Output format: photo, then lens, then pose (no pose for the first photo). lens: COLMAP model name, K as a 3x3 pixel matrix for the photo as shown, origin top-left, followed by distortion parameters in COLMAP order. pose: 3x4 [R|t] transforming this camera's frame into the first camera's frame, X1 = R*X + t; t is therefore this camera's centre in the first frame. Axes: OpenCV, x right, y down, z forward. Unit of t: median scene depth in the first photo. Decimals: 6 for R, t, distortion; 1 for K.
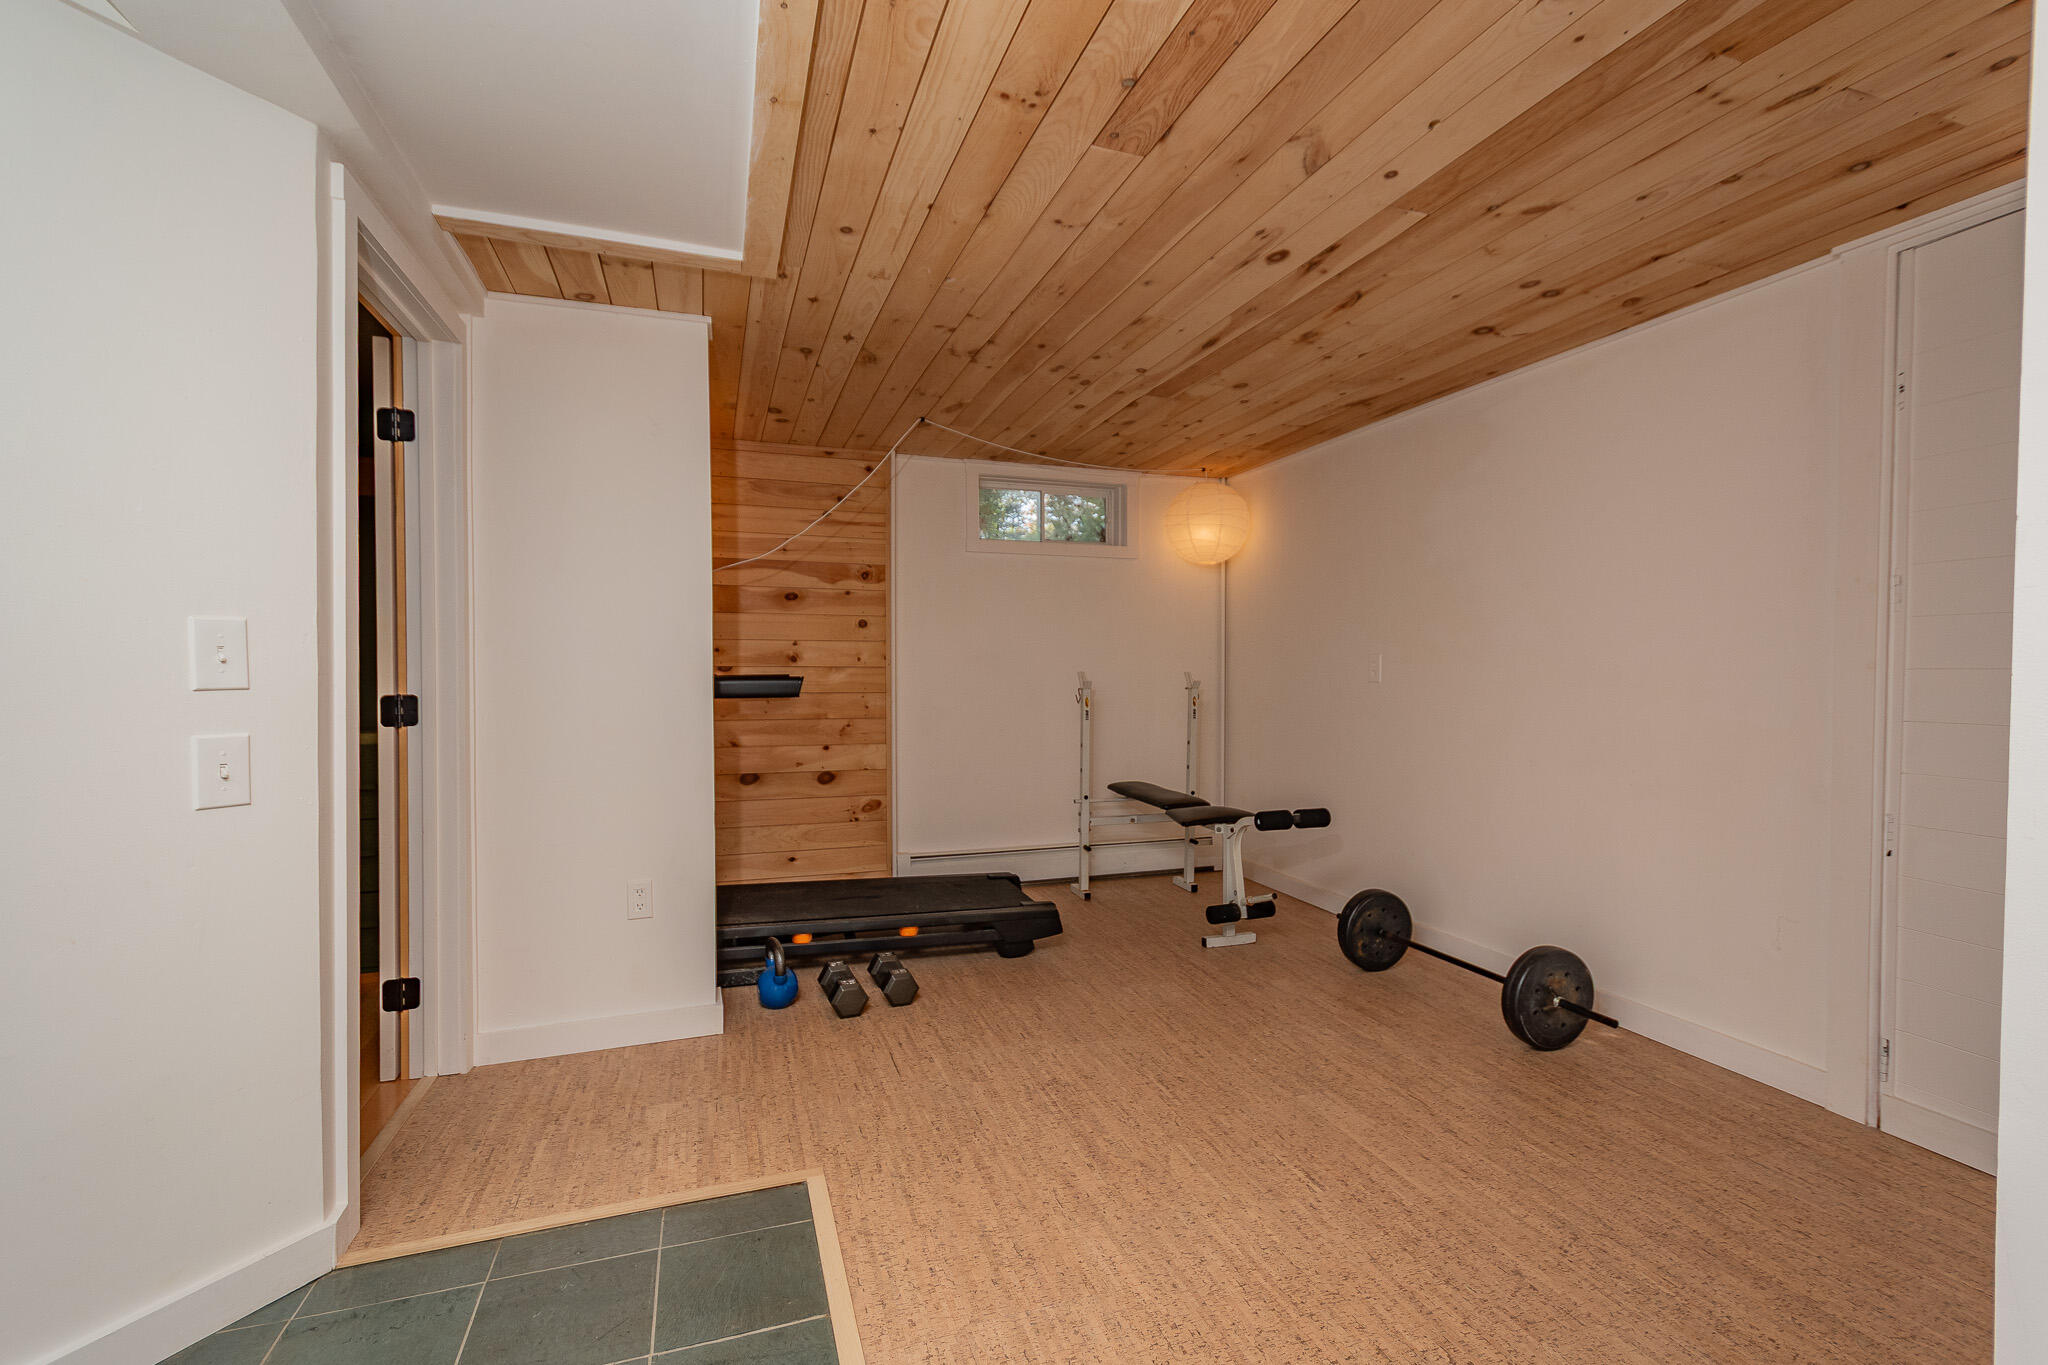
lens RADIAL K [[909.1, 0, 1032.2], [0, 909.1, 690.7], [0, 0, 1]] dist [0.018738, -0.005325]
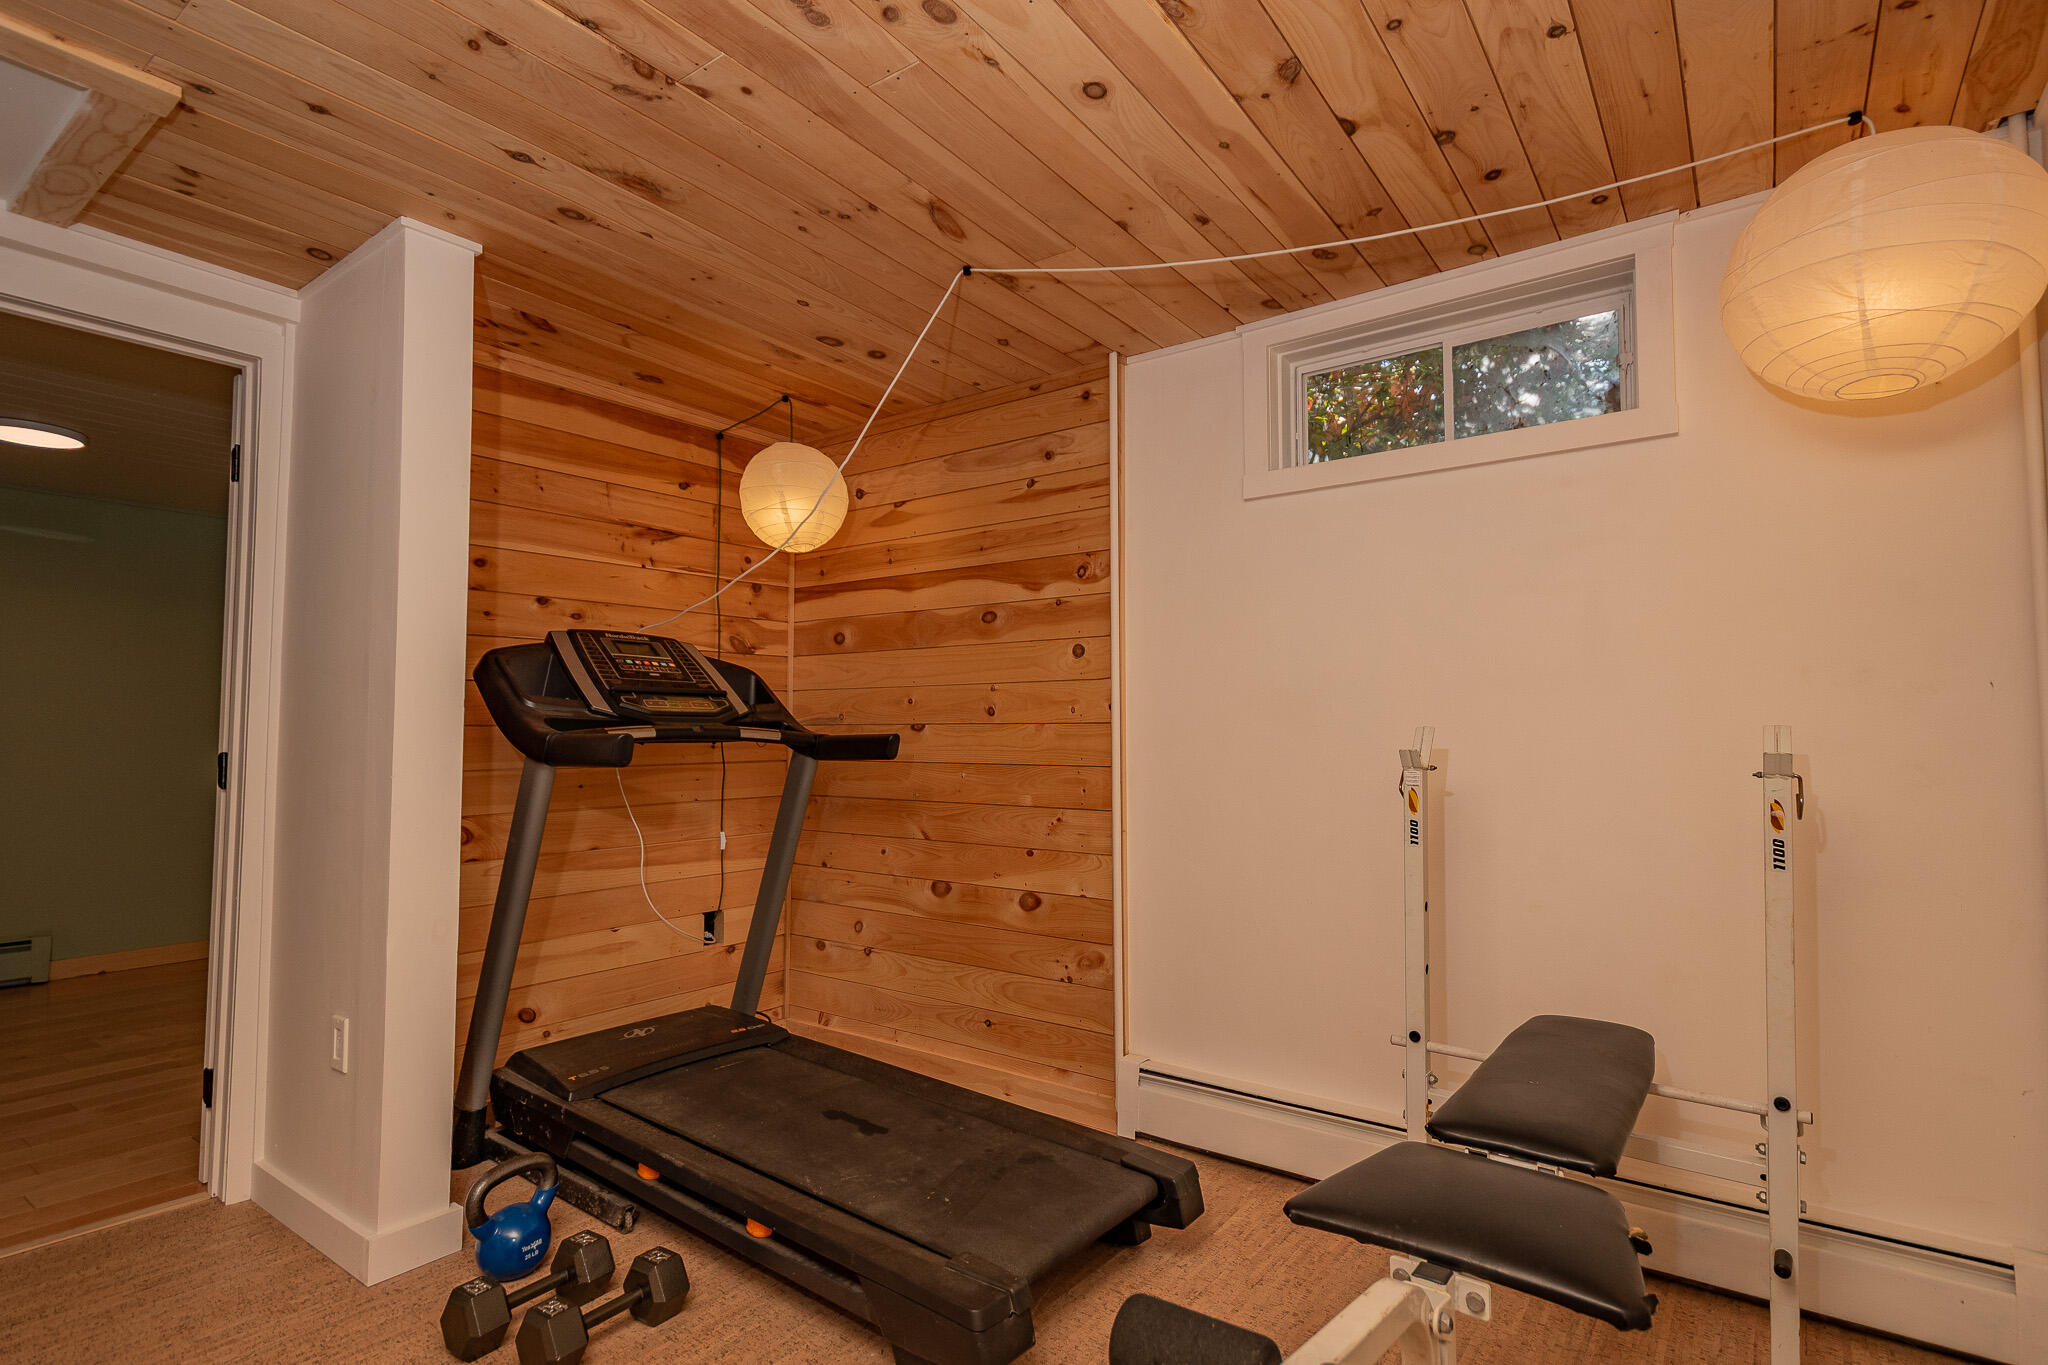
lens RADIAL K [[975.5, 0, 1032.8], [0, 975.5, 689.2], [0, 0, 1]] dist [0.014032, -0.012125]
pose [[0.582066, -0.041643, -0.812075, 0.324217], [-0.018557, 0.997747, -0.064465, -0.006046], [0.812930, 0.052592, 0.579982, 0.609770]]
